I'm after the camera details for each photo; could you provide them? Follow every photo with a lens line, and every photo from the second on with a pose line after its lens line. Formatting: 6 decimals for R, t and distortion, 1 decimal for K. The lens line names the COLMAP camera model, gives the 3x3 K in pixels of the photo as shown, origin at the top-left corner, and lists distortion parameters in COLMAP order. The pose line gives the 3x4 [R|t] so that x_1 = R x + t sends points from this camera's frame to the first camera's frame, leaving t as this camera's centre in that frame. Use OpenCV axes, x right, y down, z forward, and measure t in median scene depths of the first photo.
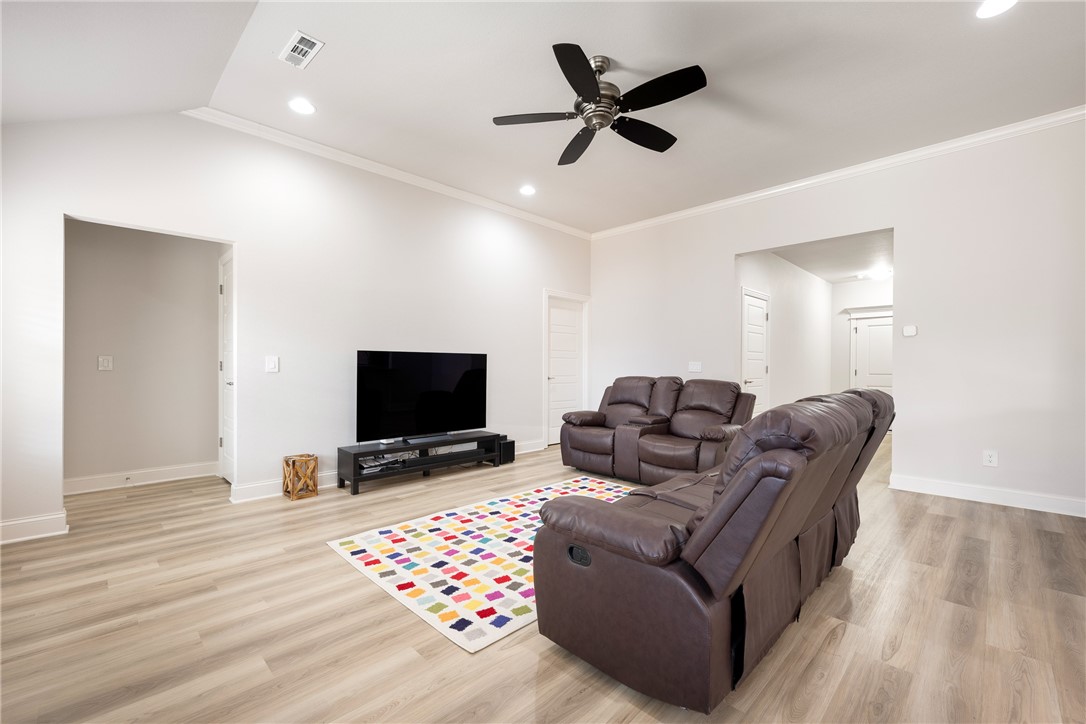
lens RADIAL K [[453.0, 0, 547.1], [0, 453.0, 365.5], [0, 0, 1]] dist [-0.010468, 0.001035]
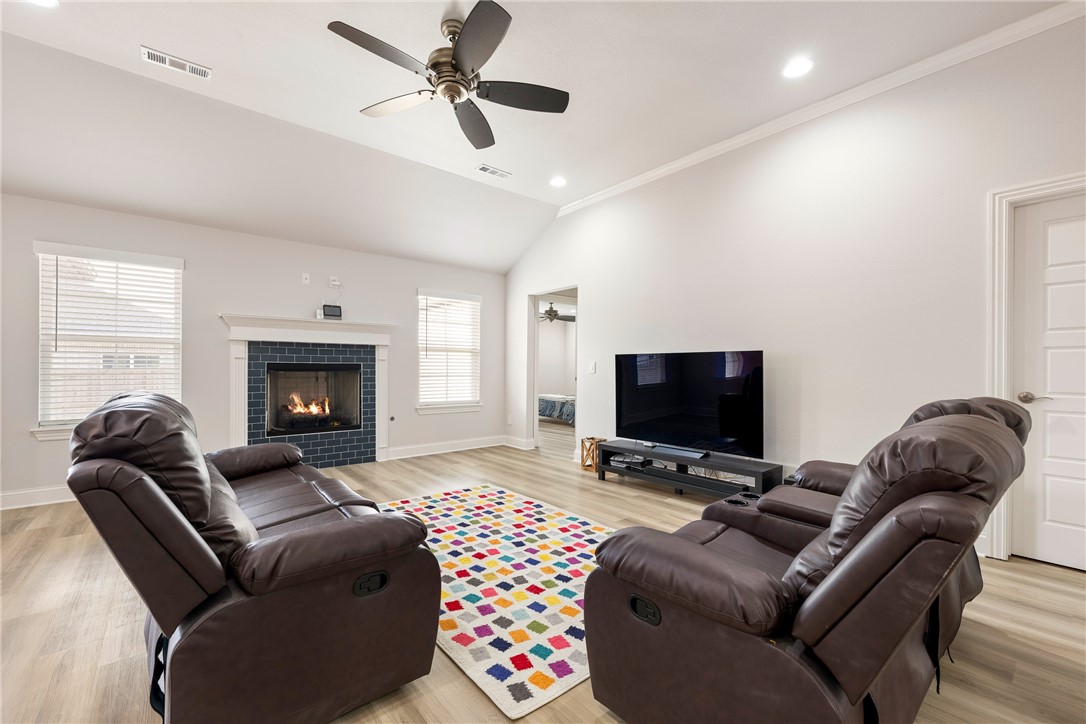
lens RADIAL K [[453.0, 0, 548.8], [0, 453.0, 361.7], [0, 0, 1]] dist [-0.010468, 0.001035]
pose [[-0.086756, -0.023557, -0.995951, 0.928716], [-0.009092, 0.999697, -0.022853, 0.014813], [0.996188, 0.007072, -0.086944, 1.212593]]
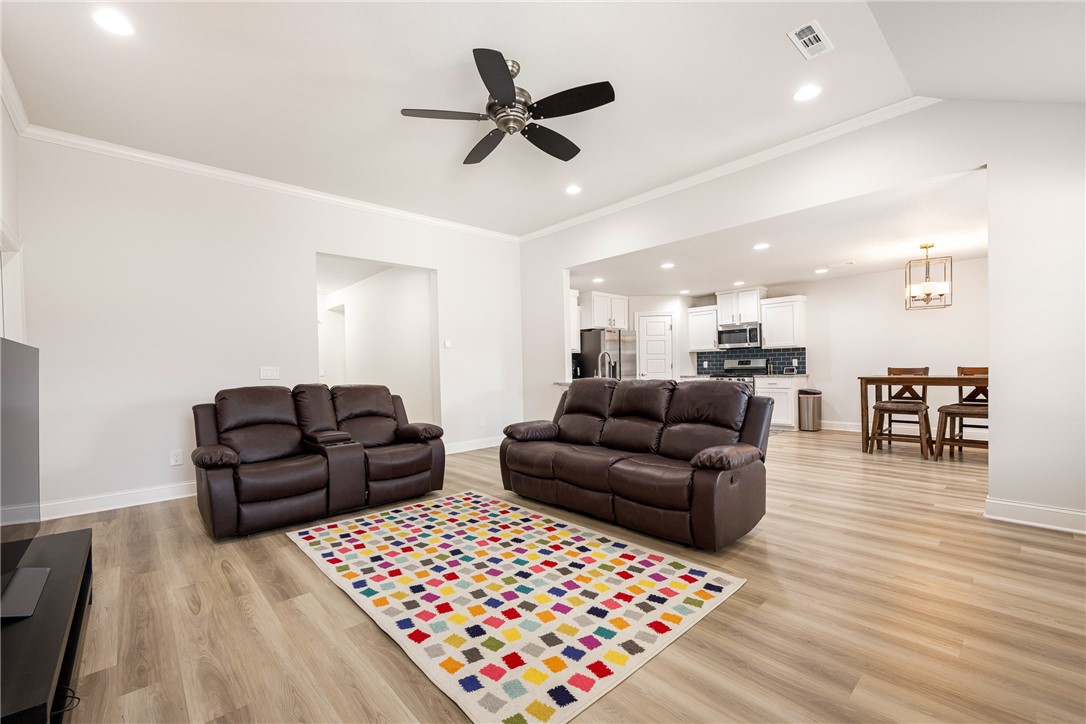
lens RADIAL K [[453.0, 0, 543.9], [0, 453.0, 369.0], [0, 0, 1]] dist [-0.010468, 0.001035]
pose [[0.050395, -0.011444, 0.998664, -0.845284], [0.022484, 0.999694, 0.010321, -0.000054], [-0.998476, 0.021934, 0.050637, 0.853534]]
